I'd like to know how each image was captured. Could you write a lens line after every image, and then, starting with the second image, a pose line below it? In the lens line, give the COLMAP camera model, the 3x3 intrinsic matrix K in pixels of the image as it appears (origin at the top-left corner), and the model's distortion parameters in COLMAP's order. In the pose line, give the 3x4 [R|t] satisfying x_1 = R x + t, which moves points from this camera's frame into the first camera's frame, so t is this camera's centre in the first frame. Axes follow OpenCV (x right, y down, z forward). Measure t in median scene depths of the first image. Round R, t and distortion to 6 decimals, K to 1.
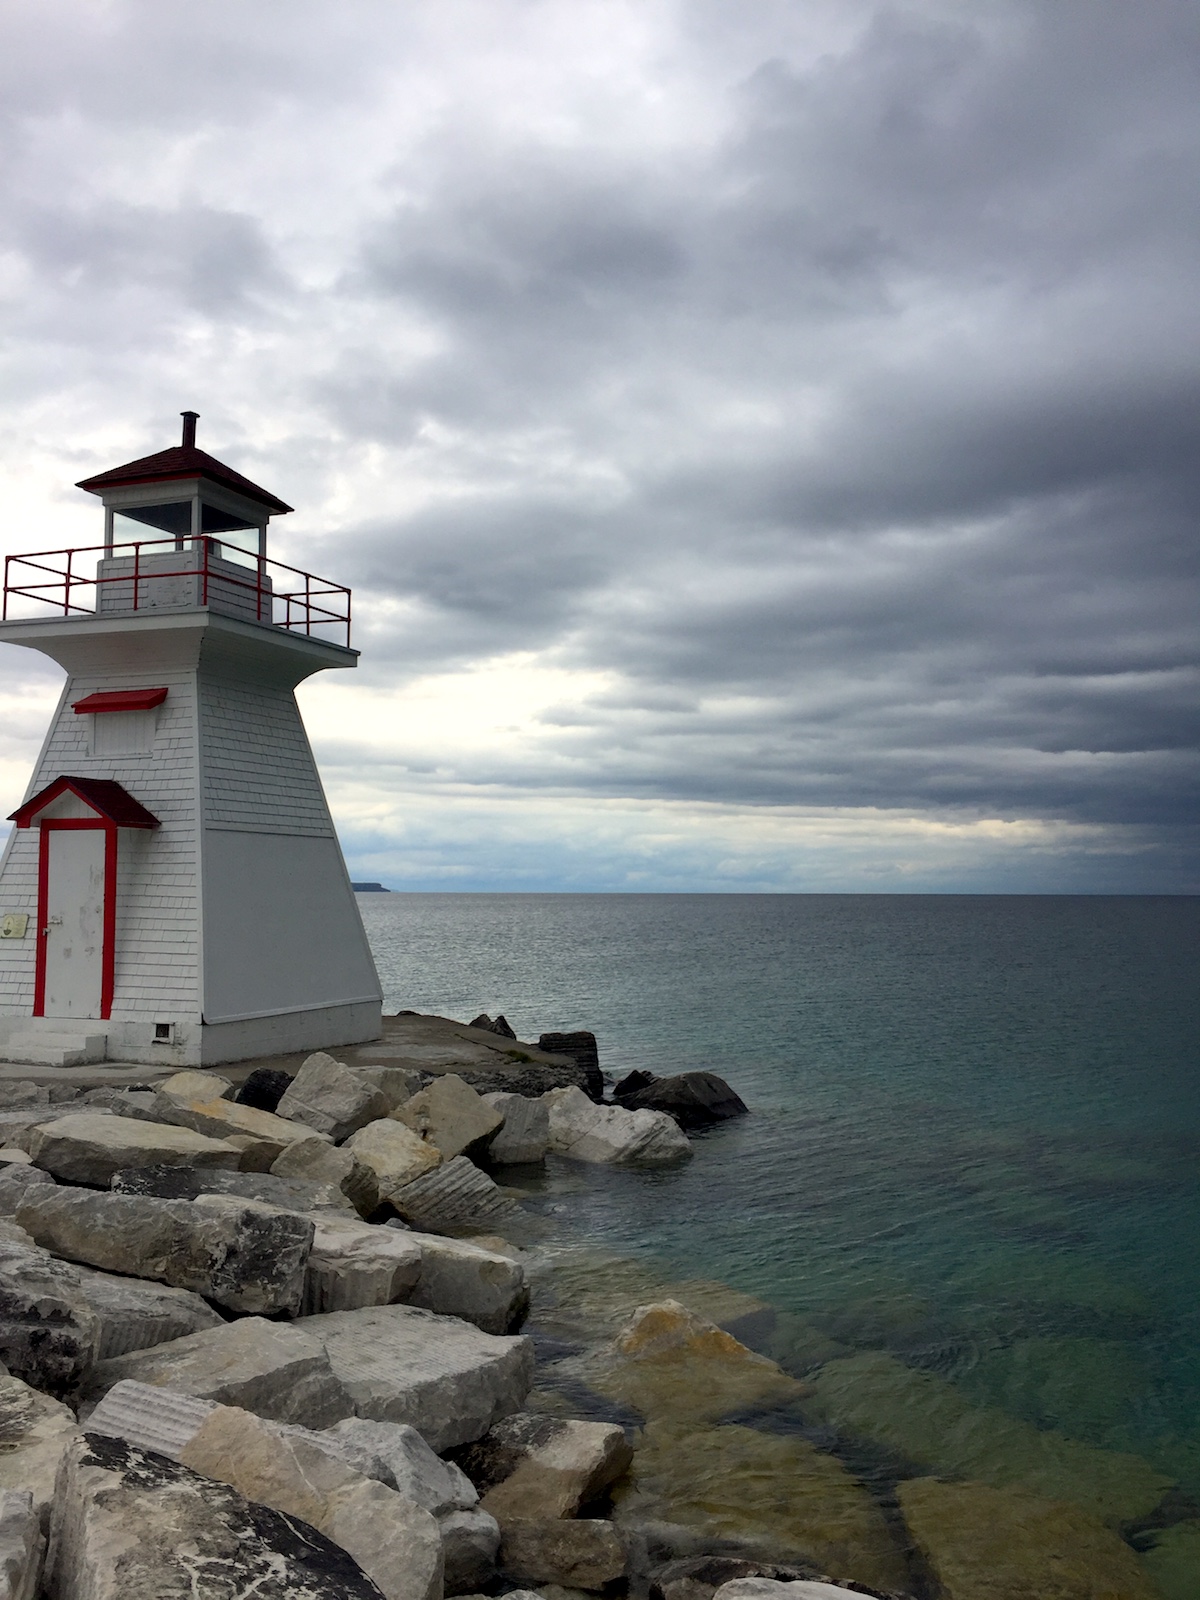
lens RADIAL K [[1369.0, 0, 597.8], [0, 1369.0, 705.0], [0, 0, 1]] dist [0.086950, -0.056276]
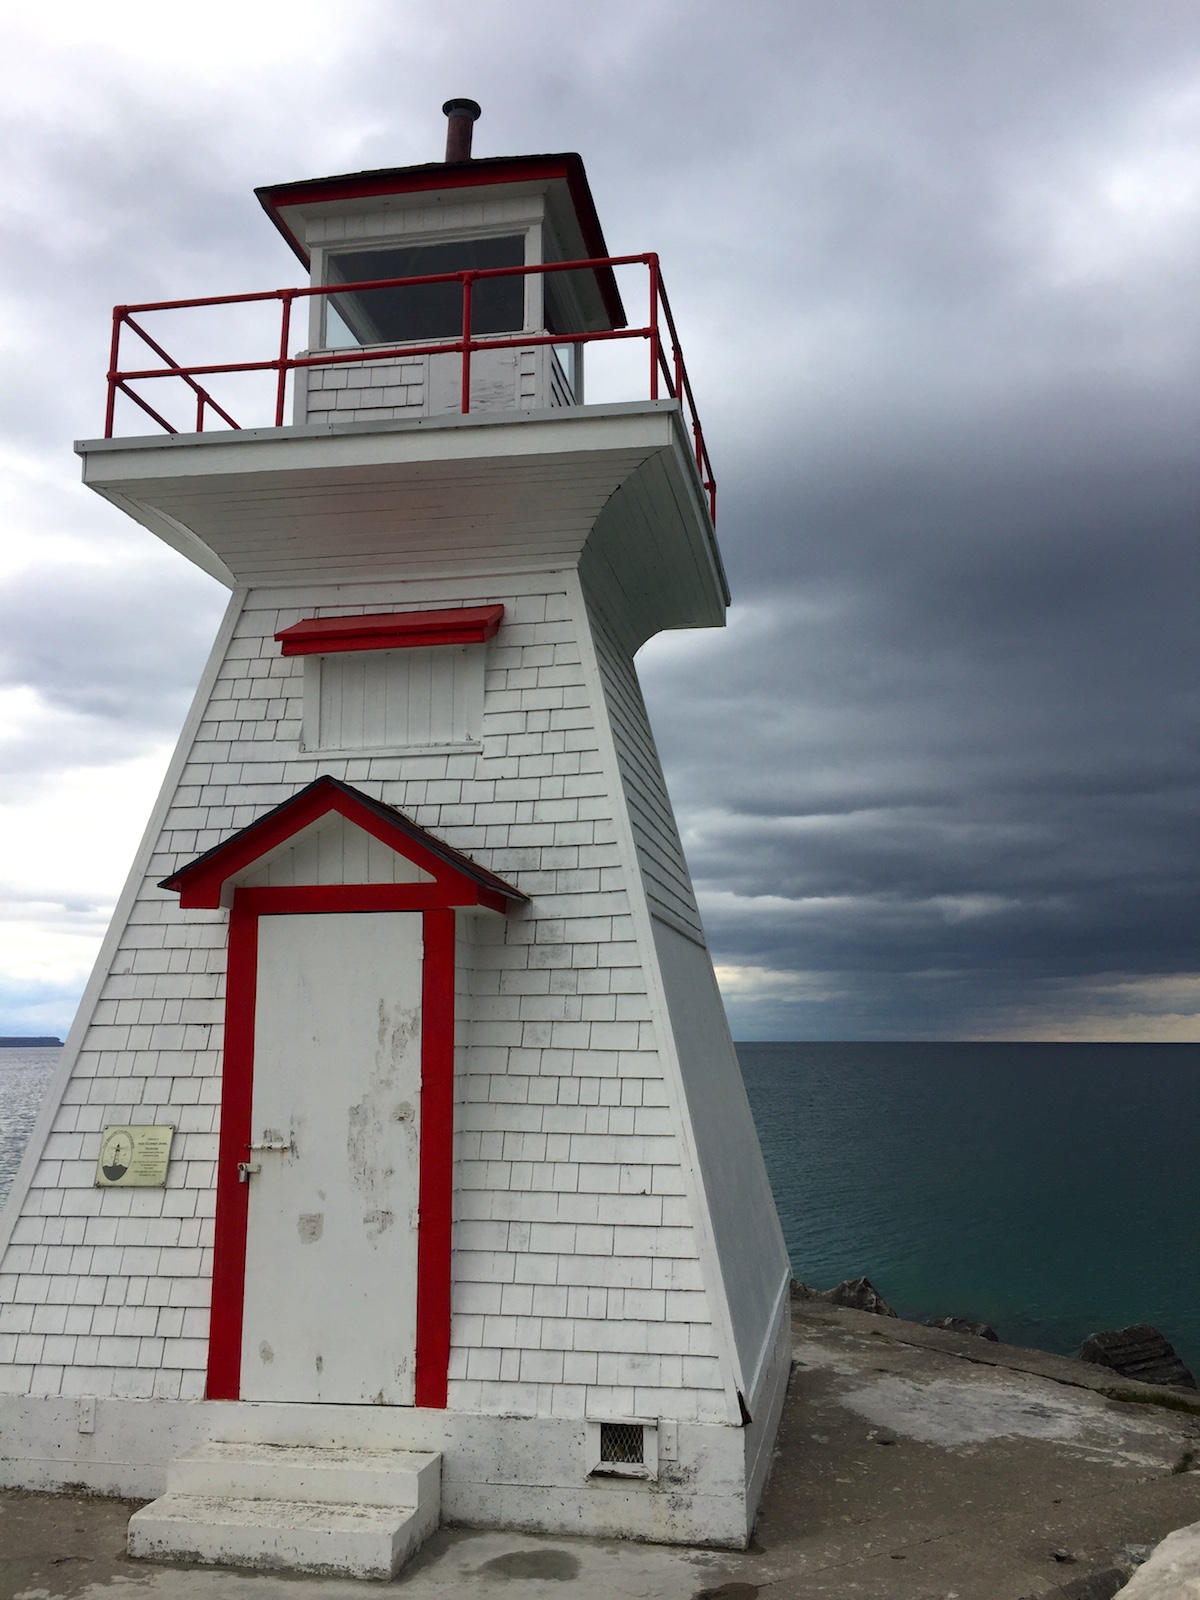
lens RADIAL K [[1369.0, 0, 597.8], [0, 1369.0, 705.0], [0, 0, 1]] dist [0.086950, -0.056276]
pose [[0.977096, 0.038053, 0.209369, -0.389992], [-0.016954, 0.994675, -0.101661, 0.068829], [-0.212122, 0.095783, 0.972538, 0.579659]]
